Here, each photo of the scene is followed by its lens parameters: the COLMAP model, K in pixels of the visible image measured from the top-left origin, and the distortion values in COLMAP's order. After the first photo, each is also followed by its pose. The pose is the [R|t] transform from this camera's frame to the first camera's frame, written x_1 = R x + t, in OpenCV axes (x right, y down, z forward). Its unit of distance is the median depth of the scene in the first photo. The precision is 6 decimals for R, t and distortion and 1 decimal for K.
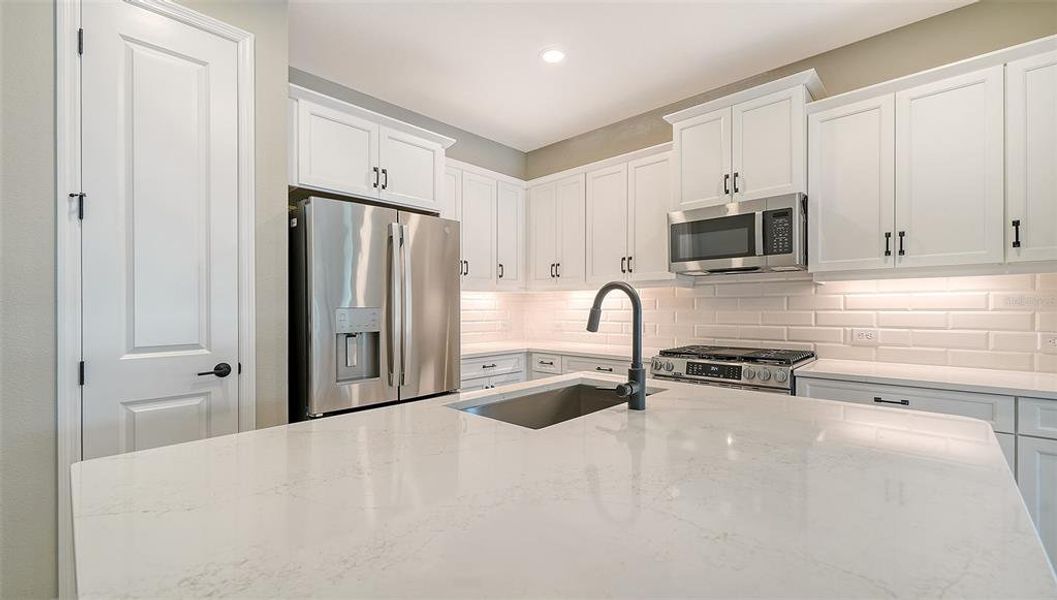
lens RADIAL K [[434.6, 0, 527.2], [0, 434.6, 305.0], [0, 0, 1]] dist [0.000061, -0.000340]
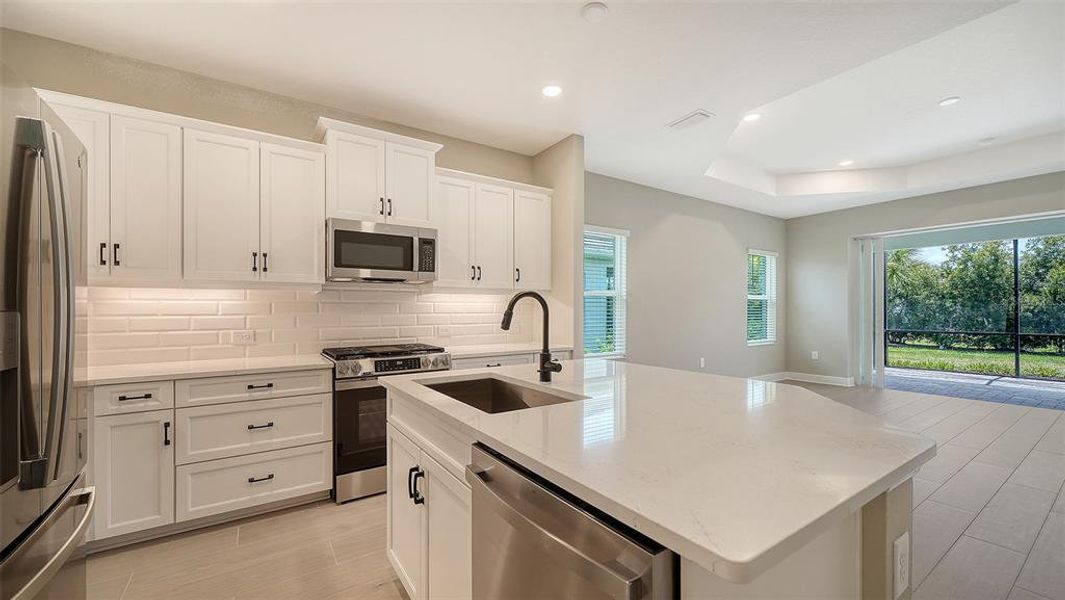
lens RADIAL K [[419.8, 0, 527.7], [0, 419.8, 309.0], [0, 0, 1]] dist [0.002613, -0.001119]
pose [[0.228614, 0.006611, 0.973495, -0.599970], [-0.001817, 0.999978, -0.006364, 0.005685], [-0.973515, -0.000314, 0.228621, 0.389958]]
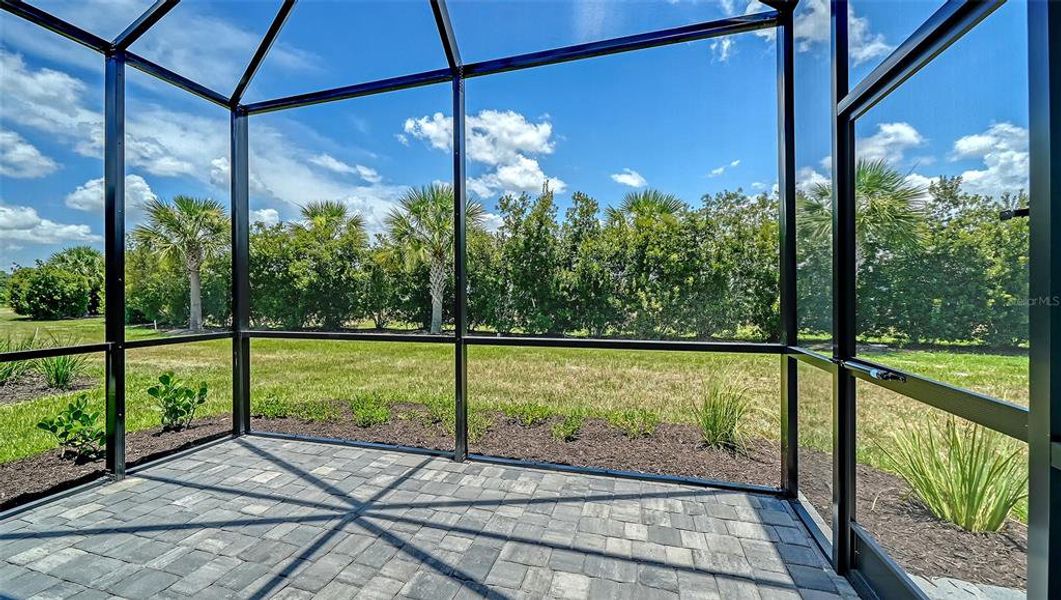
lens RADIAL K [[403.3, 0, 530.7], [0, 403.3, 299.2], [0, 0, 1]] dist [-0.006226, 0.000532]
pose [[-0.465324, 0.000428, 0.885141, 2.555281], [0.004498, 0.999988, 0.001881, 0.086086], [-0.885129, 0.004857, -0.465320, -2.381454]]
